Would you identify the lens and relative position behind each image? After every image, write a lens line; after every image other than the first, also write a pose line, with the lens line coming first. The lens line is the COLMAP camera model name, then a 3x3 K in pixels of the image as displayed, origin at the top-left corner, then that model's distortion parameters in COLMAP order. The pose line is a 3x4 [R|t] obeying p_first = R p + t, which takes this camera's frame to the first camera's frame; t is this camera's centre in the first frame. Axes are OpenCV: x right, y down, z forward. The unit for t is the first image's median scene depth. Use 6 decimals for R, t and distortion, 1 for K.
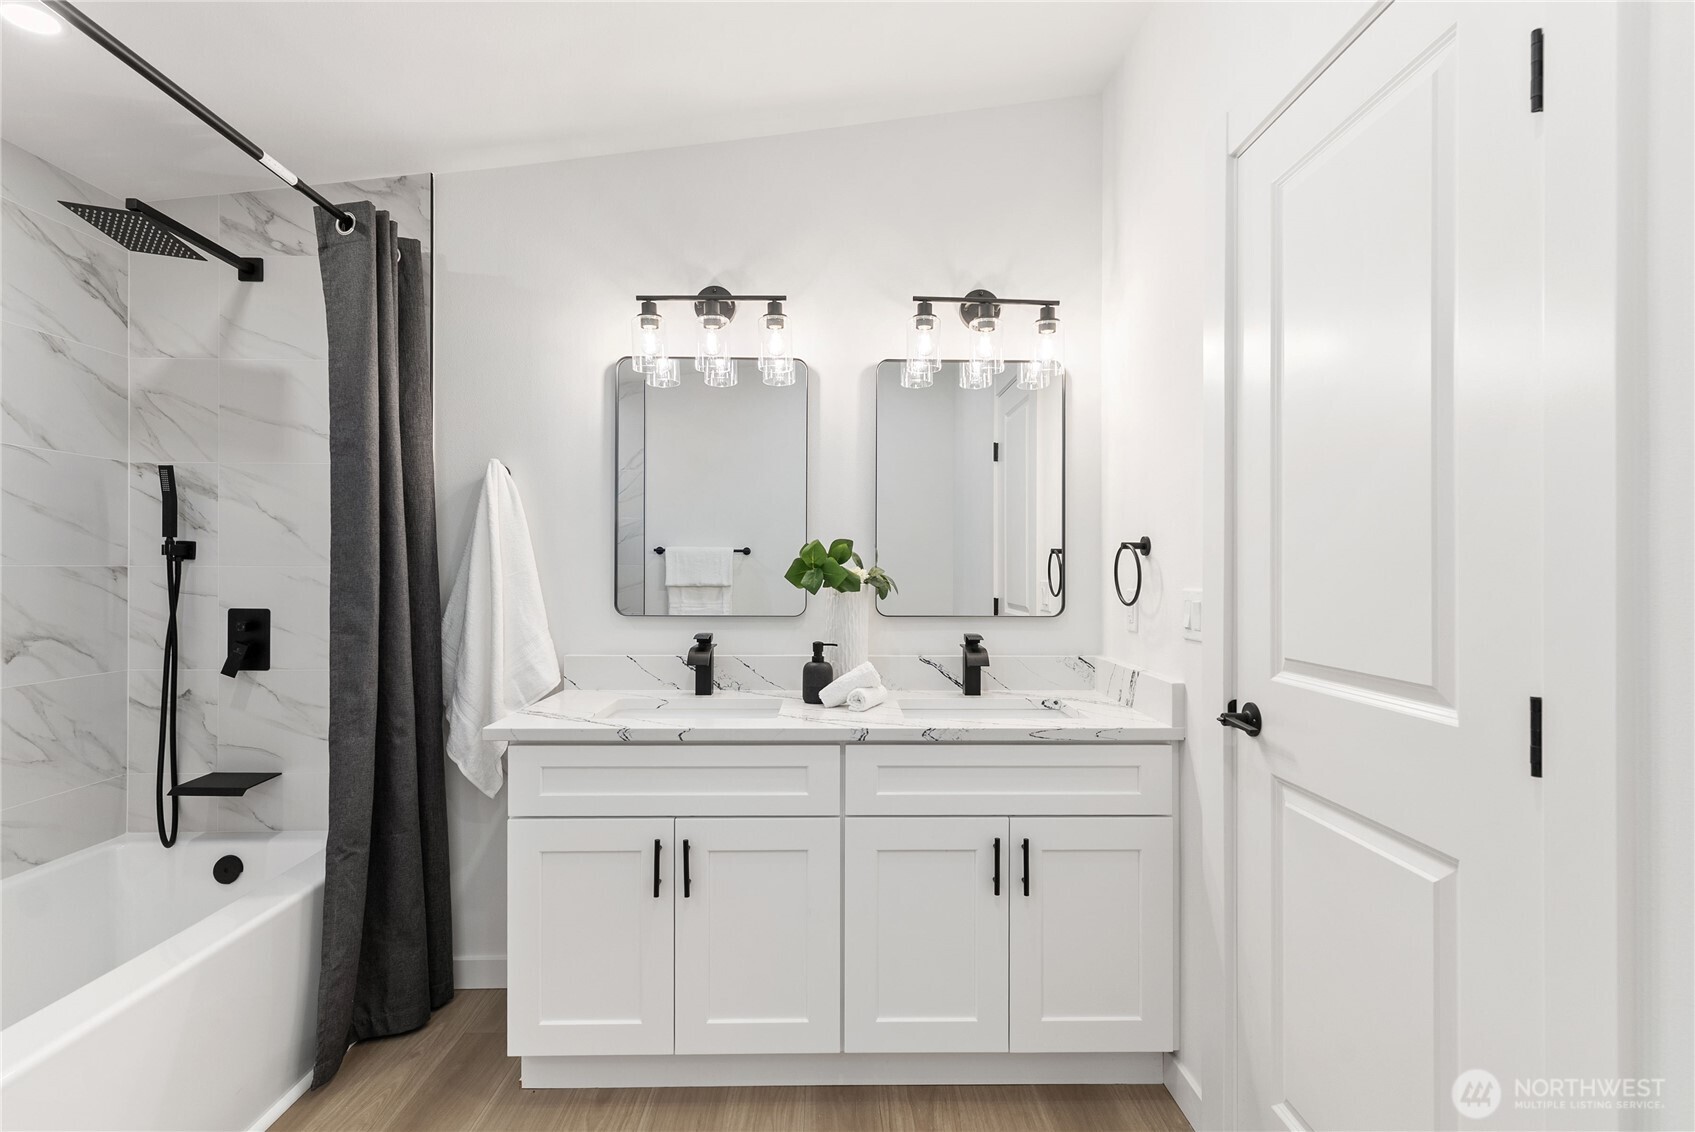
lens RADIAL K [[812.0, 0, 837.5], [0, 812.0, 561.9], [0, 0, 1]] dist [0.003683, -0.000165]
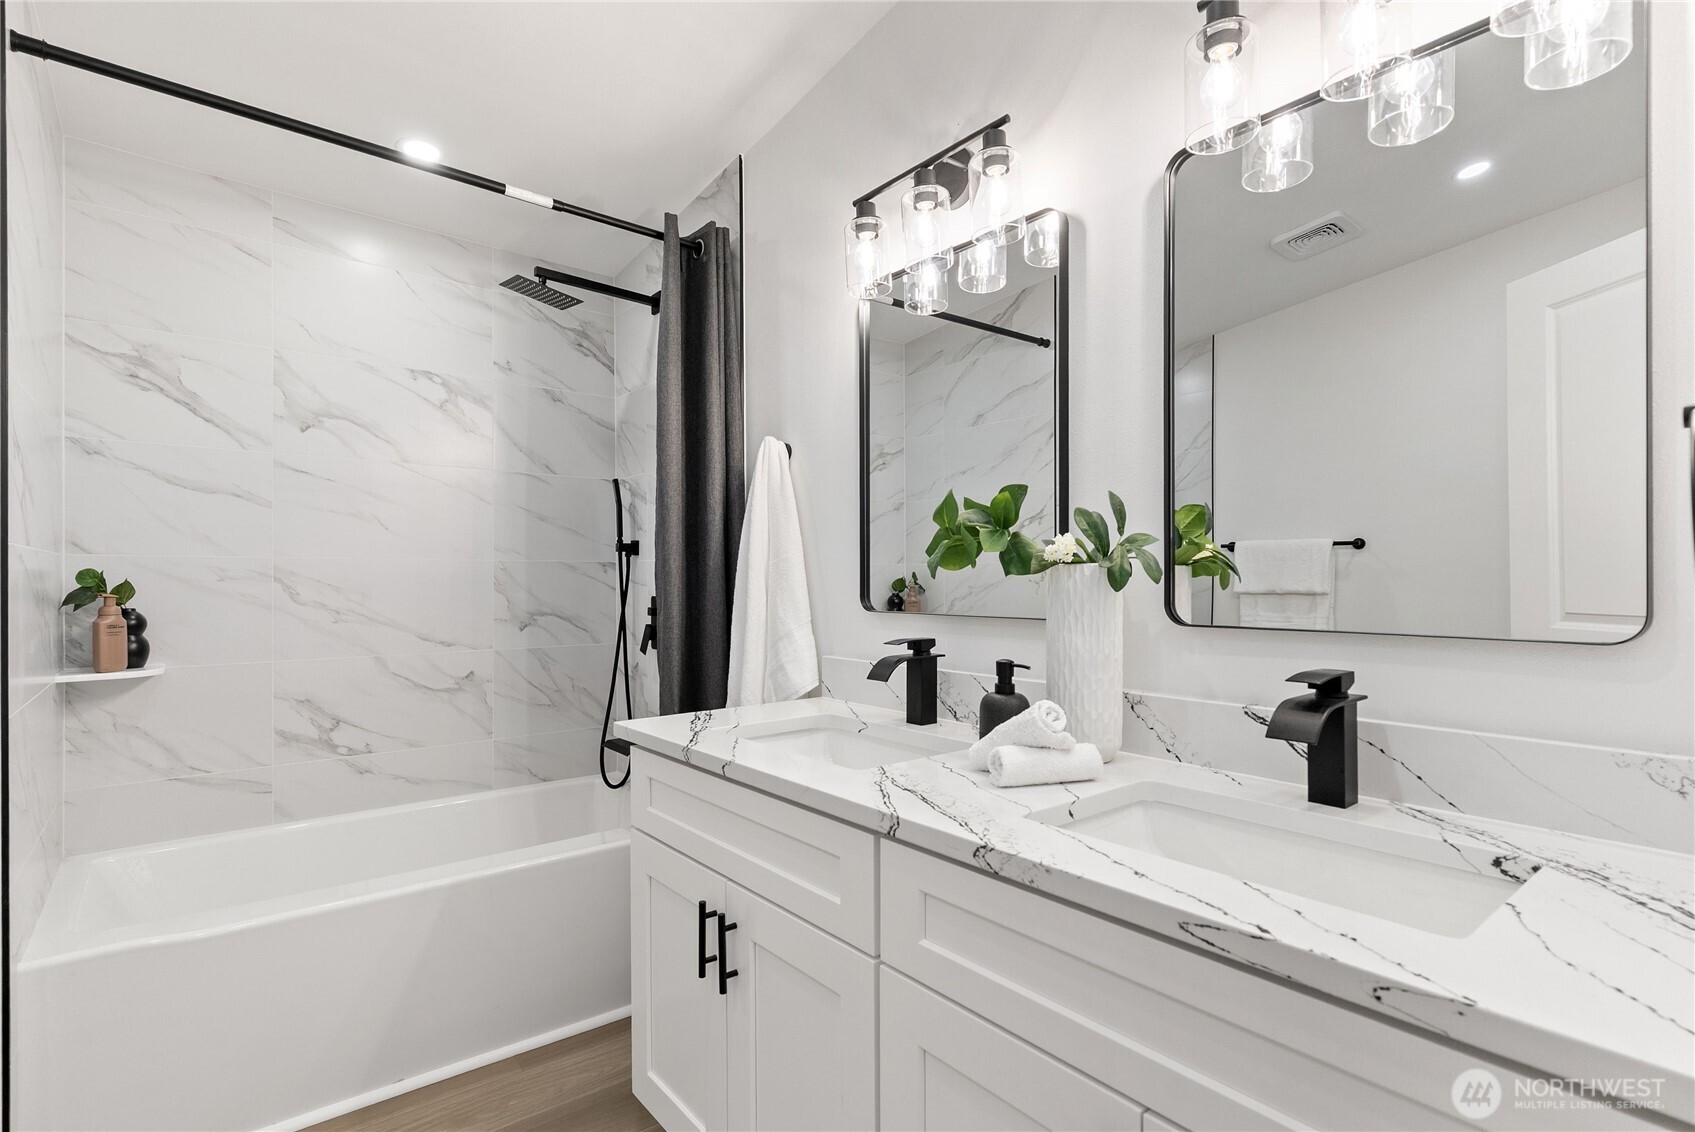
lens RADIAL K [[812.0, 0, 847.5], [0, 812.0, 579.8], [0, 0, 1]] dist [0.003683, -0.000165]
pose [[0.618593, -0.004393, -0.785699, 0.375544], [0.004272, 0.999988, -0.002227, 0.039753], [0.785700, -0.001978, 0.618605, 0.533743]]
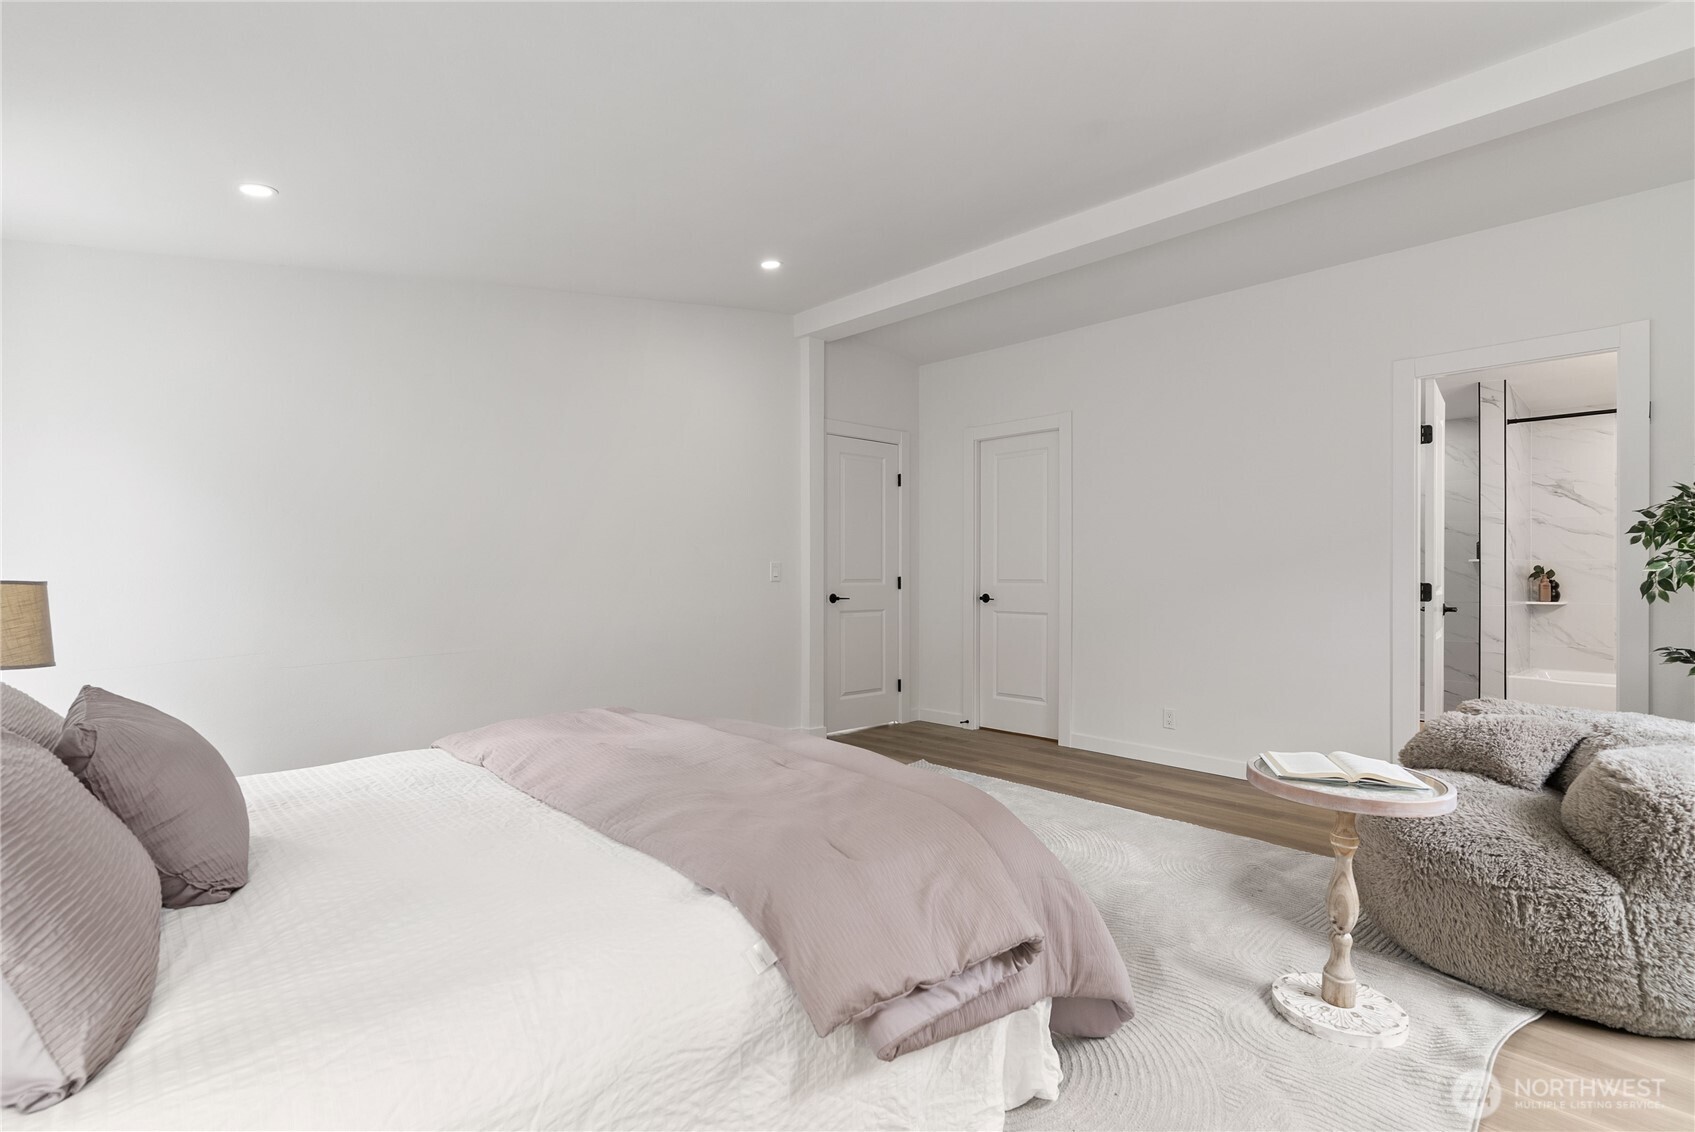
lens RADIAL K [[848.8, 0, 839.7], [0, 848.8, 565.6], [0, 0, 1]] dist [0.004570, 0.000425]
pose [[-0.748299, -0.001668, -0.663359, 2.482324], [-0.001681, 0.999998, -0.000619, 0.028498], [0.663359, 0.000652, -0.748301, 0.962235]]
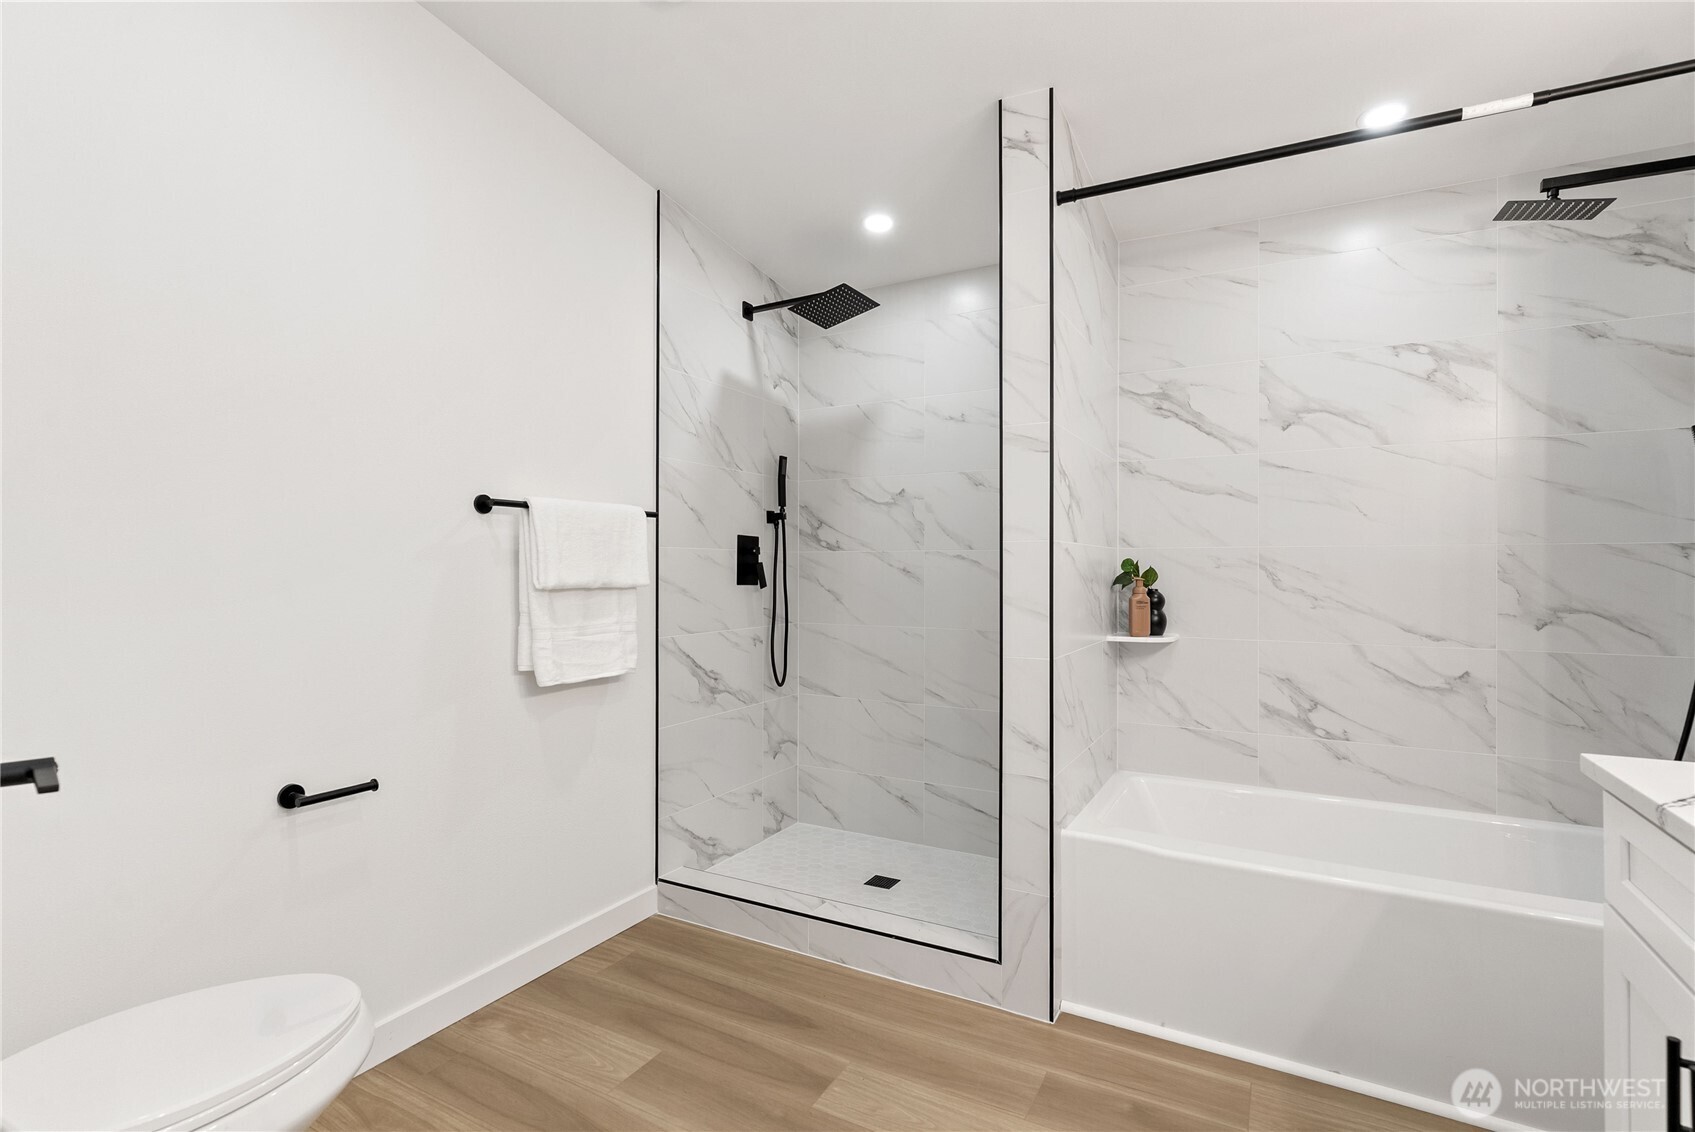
lens RADIAL K [[812.0, 0, 863.5], [0, 812.0, 567.9], [0, 0, 1]] dist [0.003683, -0.000165]
pose [[-0.490146, -0.007396, -0.871609, 0.392240], [-0.003581, 0.999973, -0.006471, 0.044961], [0.871633, -0.000051, -0.490159, 0.675552]]
